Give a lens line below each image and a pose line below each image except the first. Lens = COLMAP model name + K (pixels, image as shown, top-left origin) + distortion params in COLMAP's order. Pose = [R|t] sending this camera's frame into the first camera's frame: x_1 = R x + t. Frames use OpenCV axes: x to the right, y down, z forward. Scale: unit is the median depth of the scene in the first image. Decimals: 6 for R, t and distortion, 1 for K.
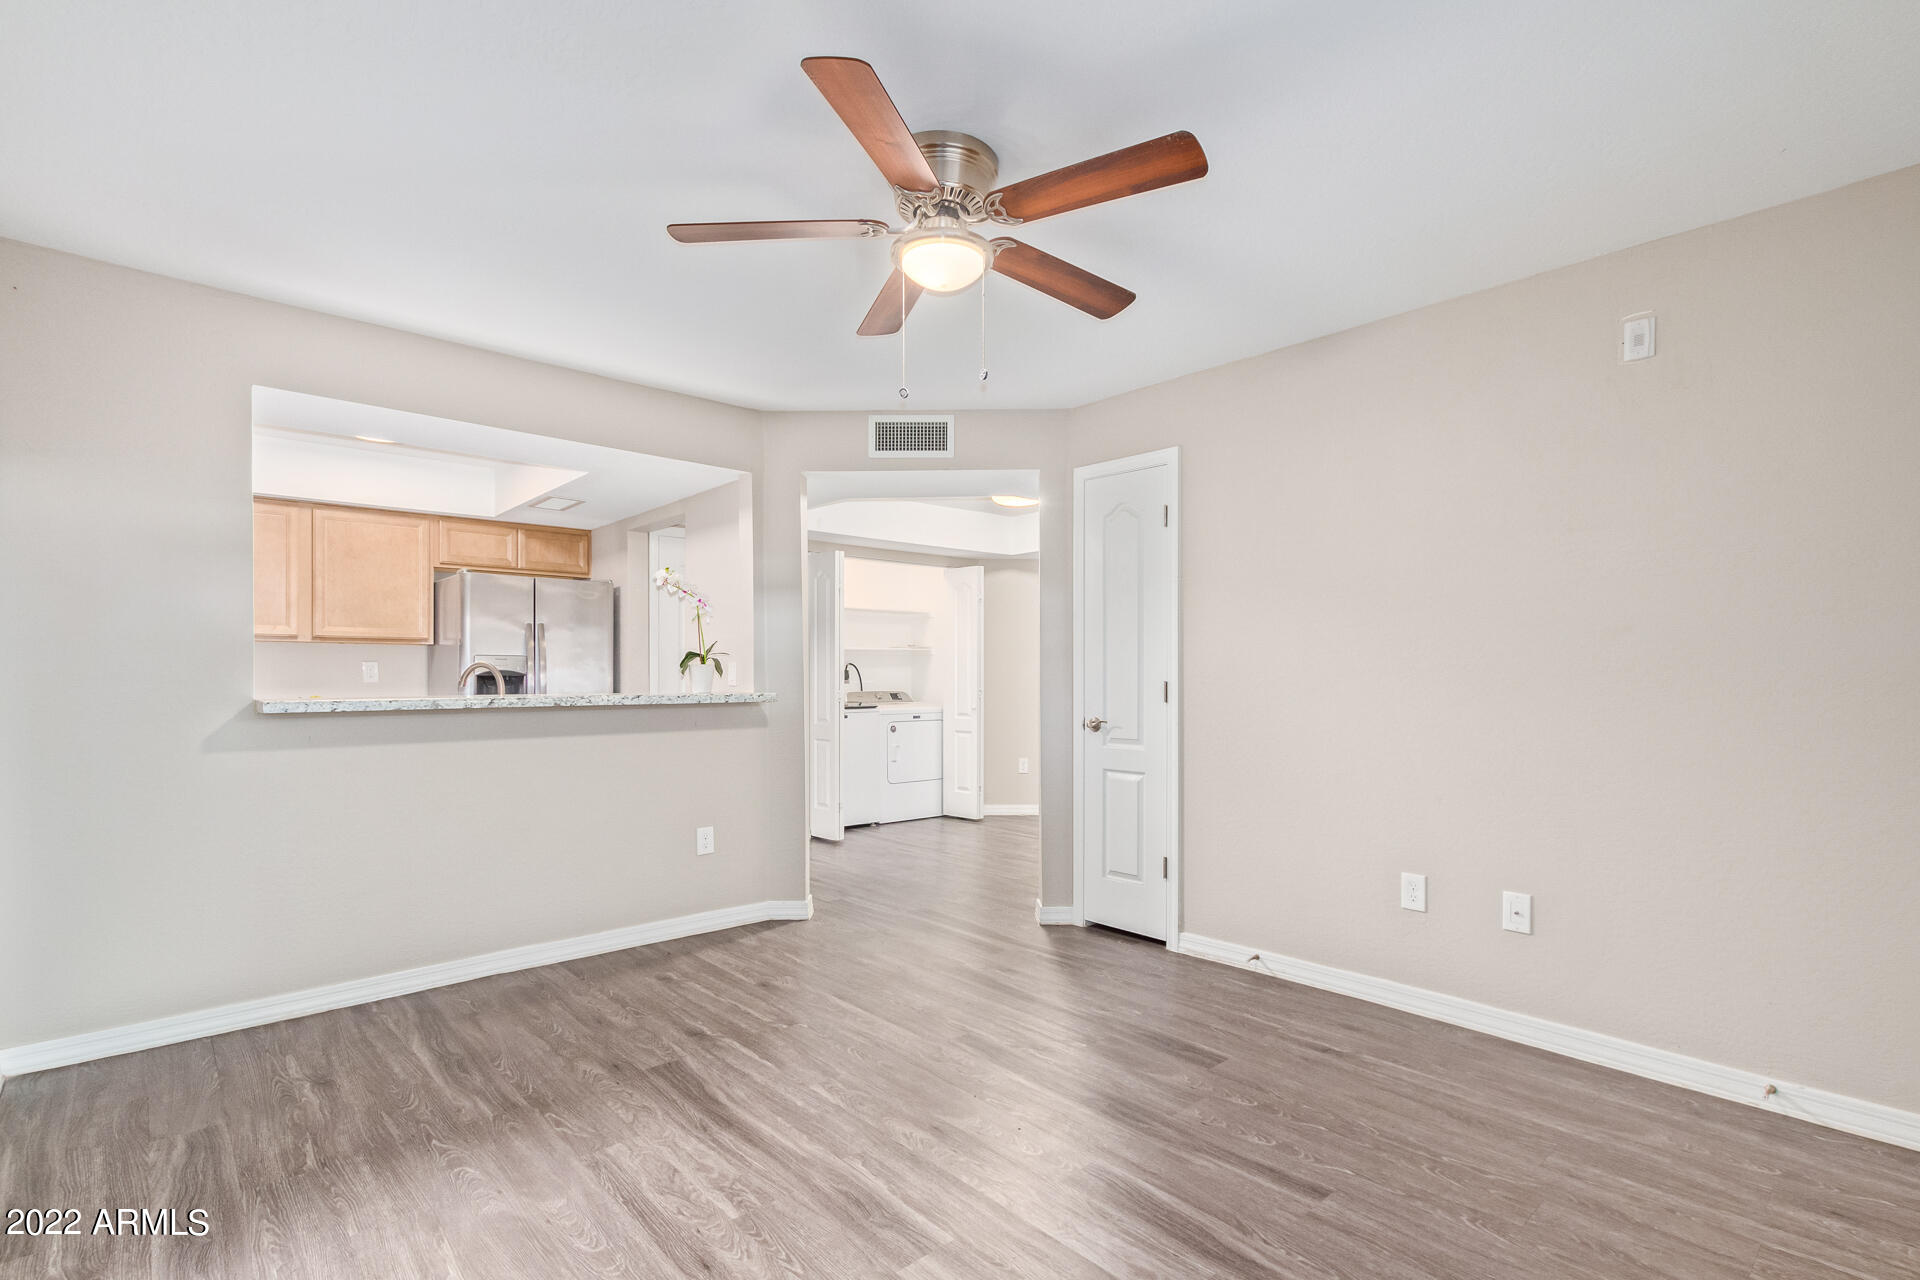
lens RADIAL K [[902.5, 0, 978.1], [0, 902.5, 681.4], [0, 0, 1]] dist [0.006364, -0.000216]
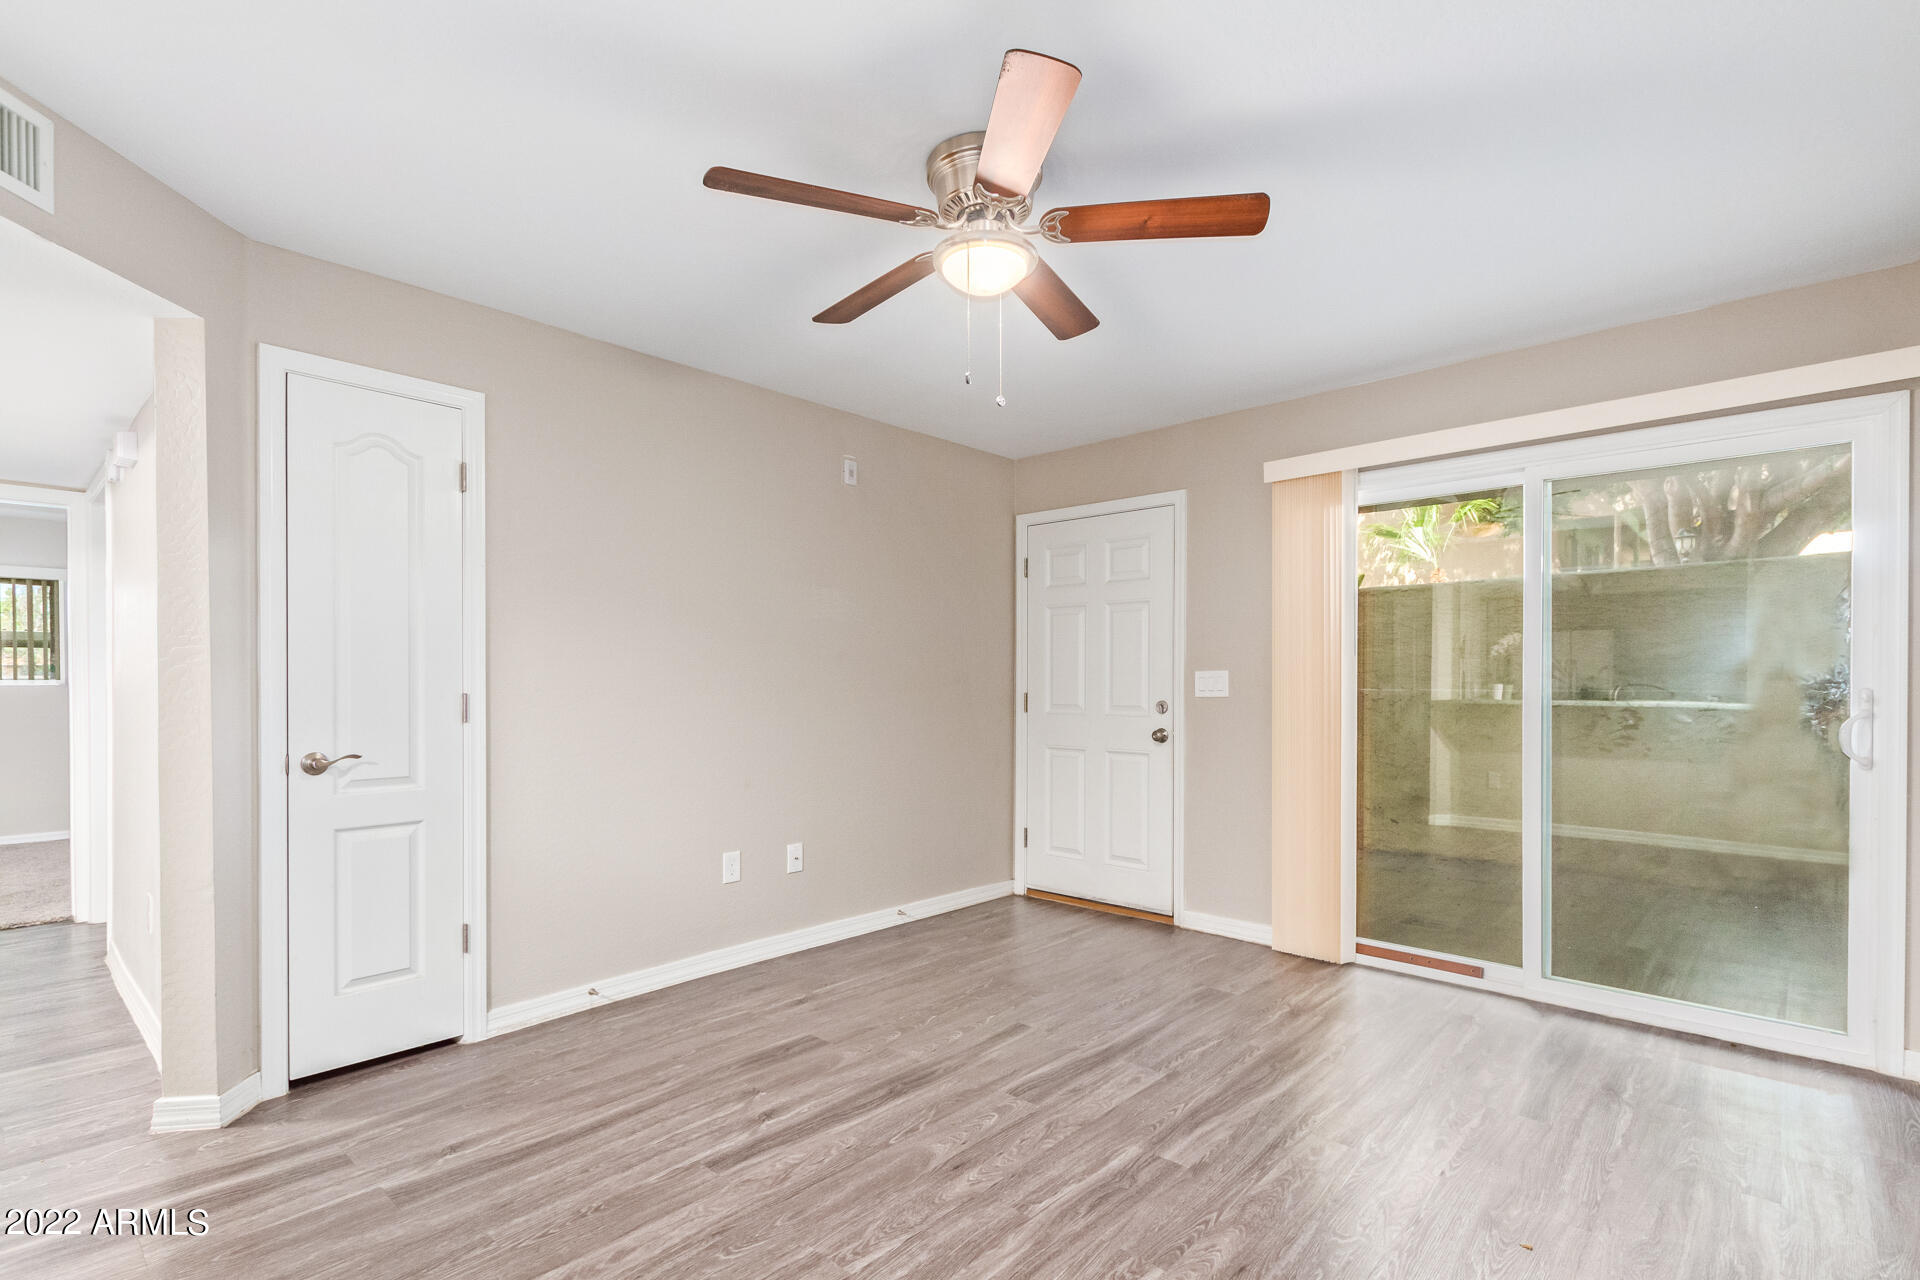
lens RADIAL K [[901.8, 0, 969.0], [0, 901.8, 688.1], [0, 0, 1]] dist [-0.000130, -0.000259]
pose [[-0.090090, -0.002465, 0.995931, -0.746011], [0.010687, 0.999937, 0.003442, -0.003410], [-0.995876, 0.010954, -0.090058, 0.814957]]
